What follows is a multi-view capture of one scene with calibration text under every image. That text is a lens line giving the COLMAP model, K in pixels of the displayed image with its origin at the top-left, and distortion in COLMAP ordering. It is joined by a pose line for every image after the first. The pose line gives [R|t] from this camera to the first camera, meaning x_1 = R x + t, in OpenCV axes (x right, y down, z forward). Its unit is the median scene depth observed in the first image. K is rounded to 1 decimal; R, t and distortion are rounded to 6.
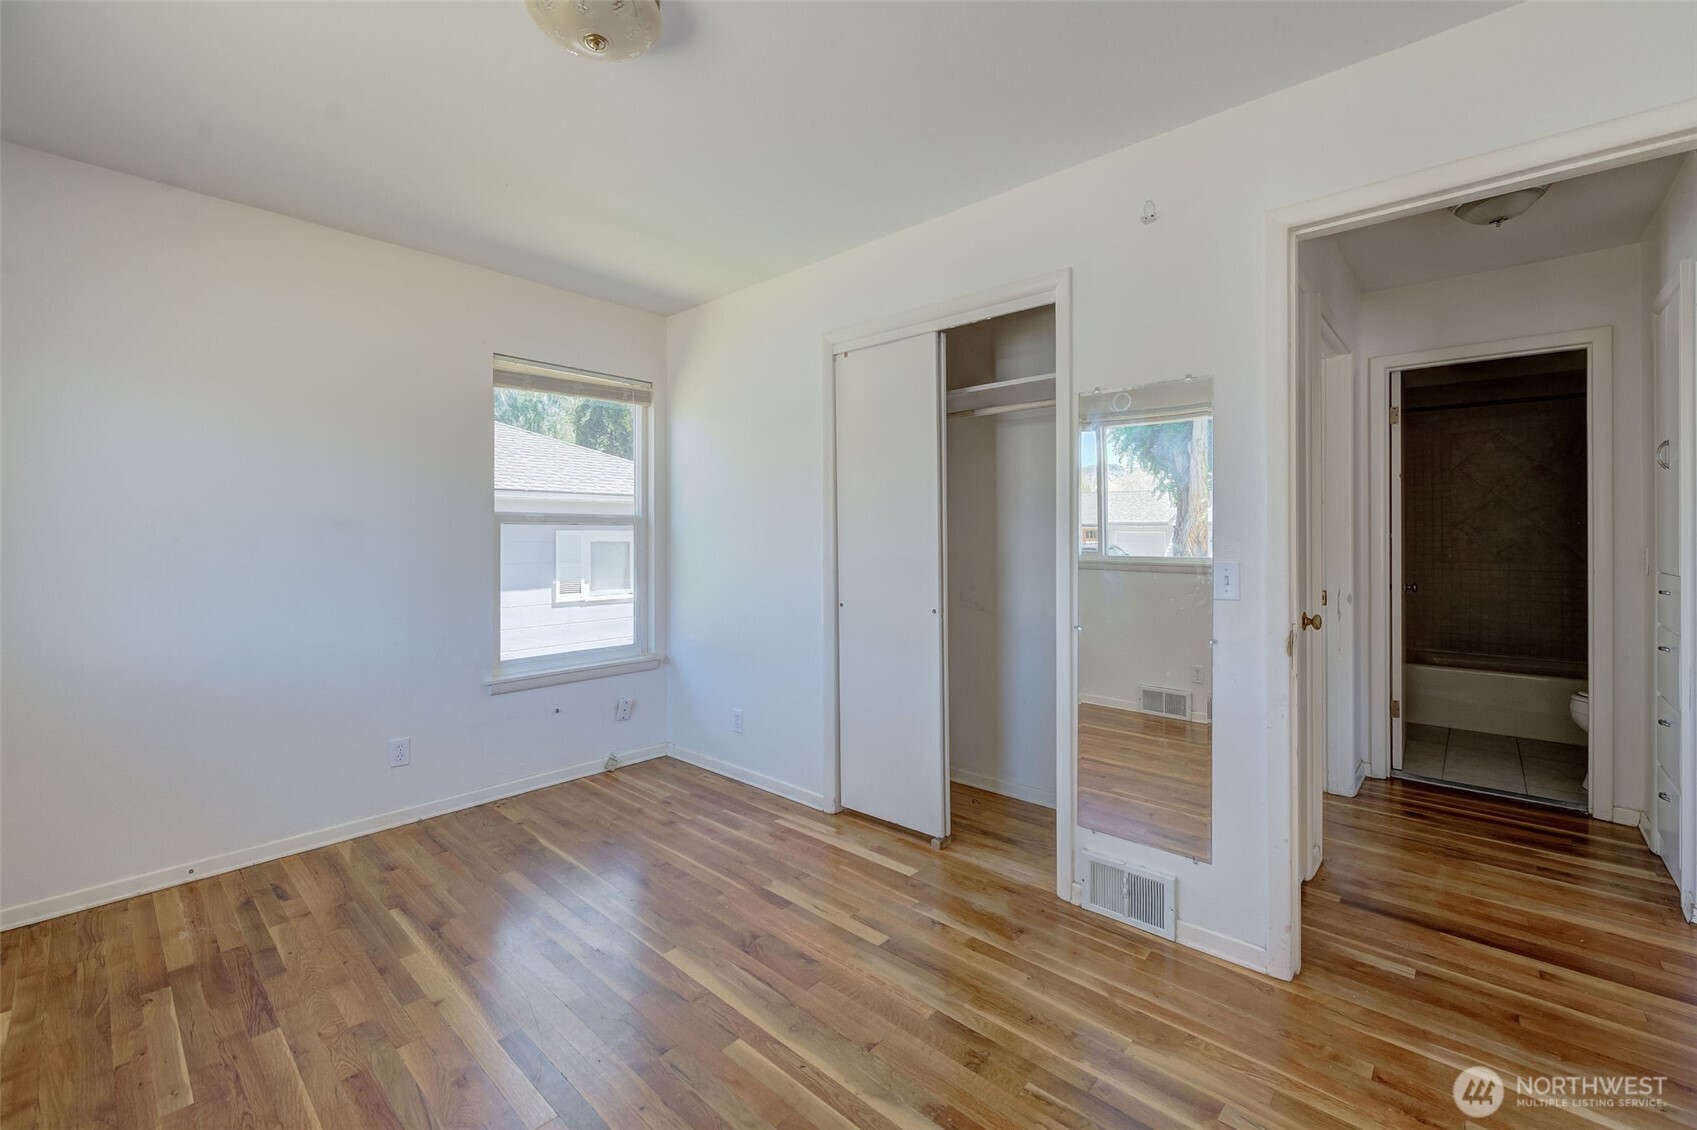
lens RADIAL K [[705.4, 0, 845.3], [0, 705.4, 534.2], [0, 0, 1]] dist [-0.001228, -0.000571]
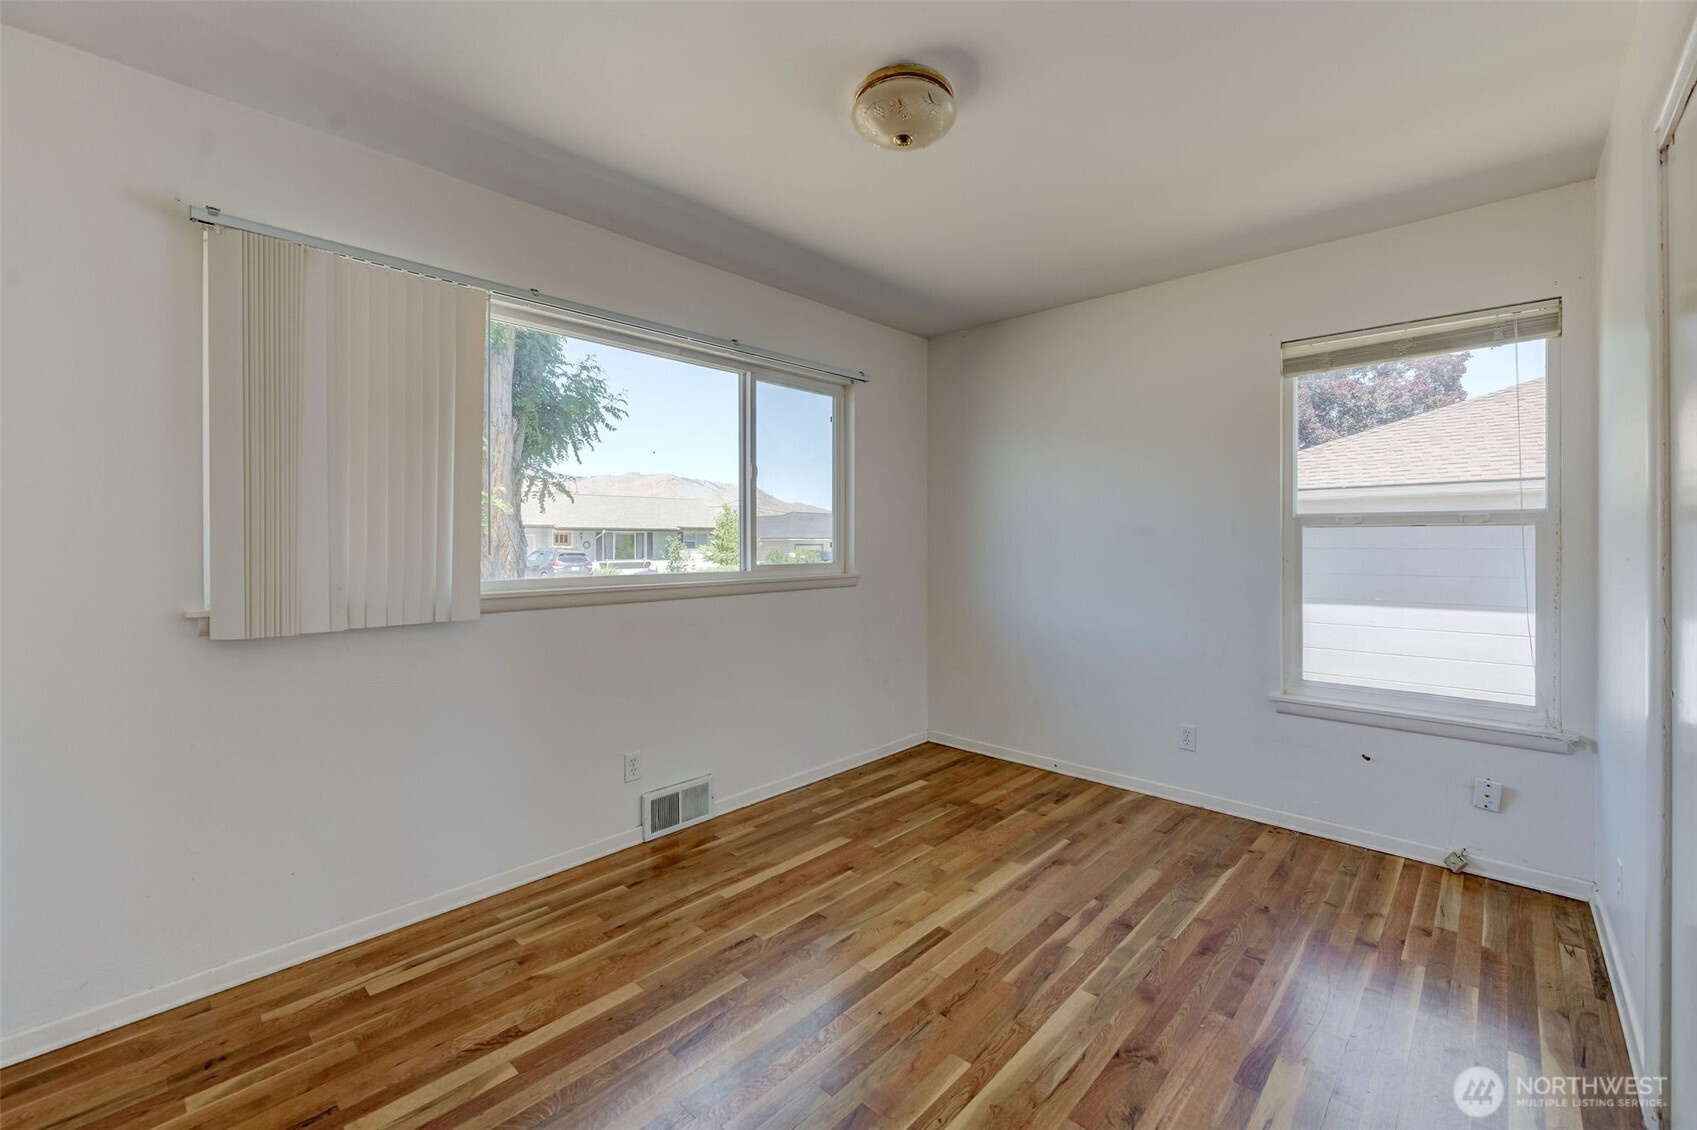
lens RADIAL K [[694.6, 0, 848.7], [0, 694.6, 541.7], [0, 0, 1]] dist [-0.000219, -0.000203]
pose [[-0.007950, 0.003765, -0.999961, 0.557119], [0.001393, 0.999992, 0.003754, -0.000988], [0.999967, -0.001363, -0.007955, 0.588941]]
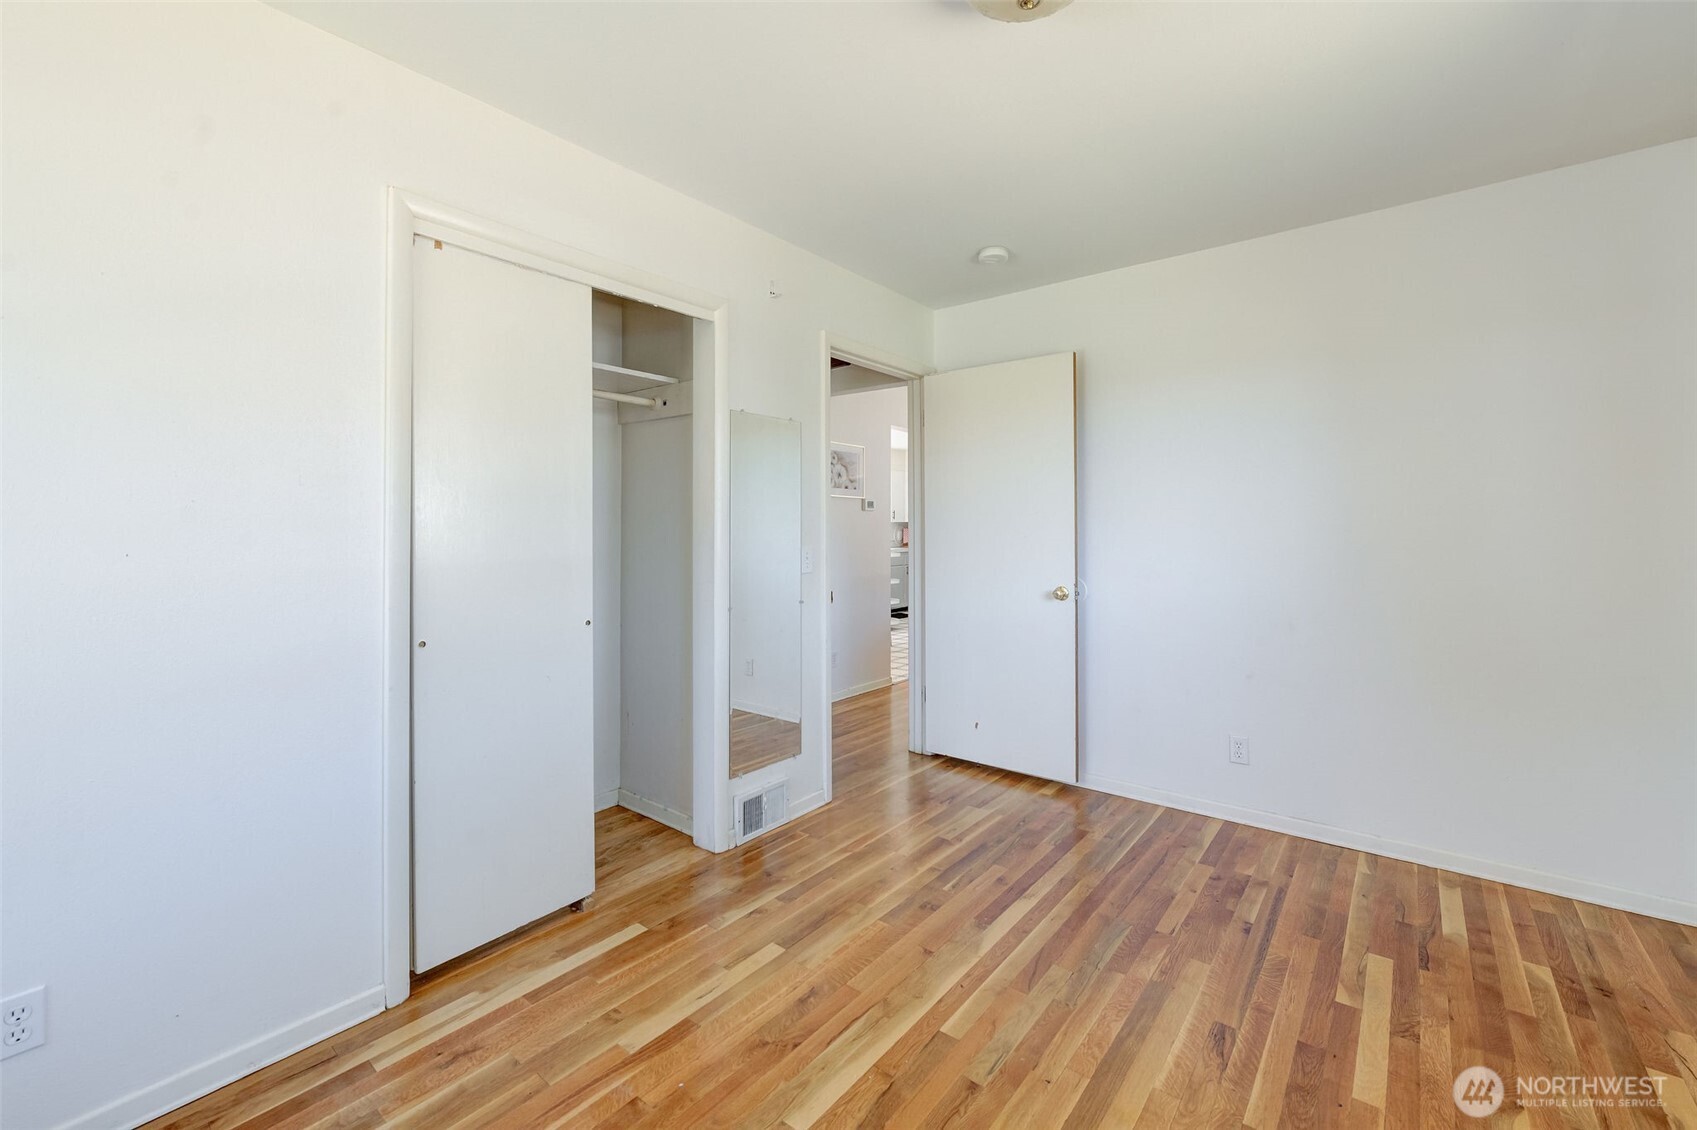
lens RADIAL K [[705.4, 0, 845.3], [0, 705.4, 534.2], [0, 0, 1]] dist [-0.001228, -0.000571]
pose [[-0.066160, -0.003610, 0.997802, -0.801741], [0.001548, 0.999992, 0.003720, 0.001637], [-0.997808, 0.001791, -0.066154, 0.840405]]
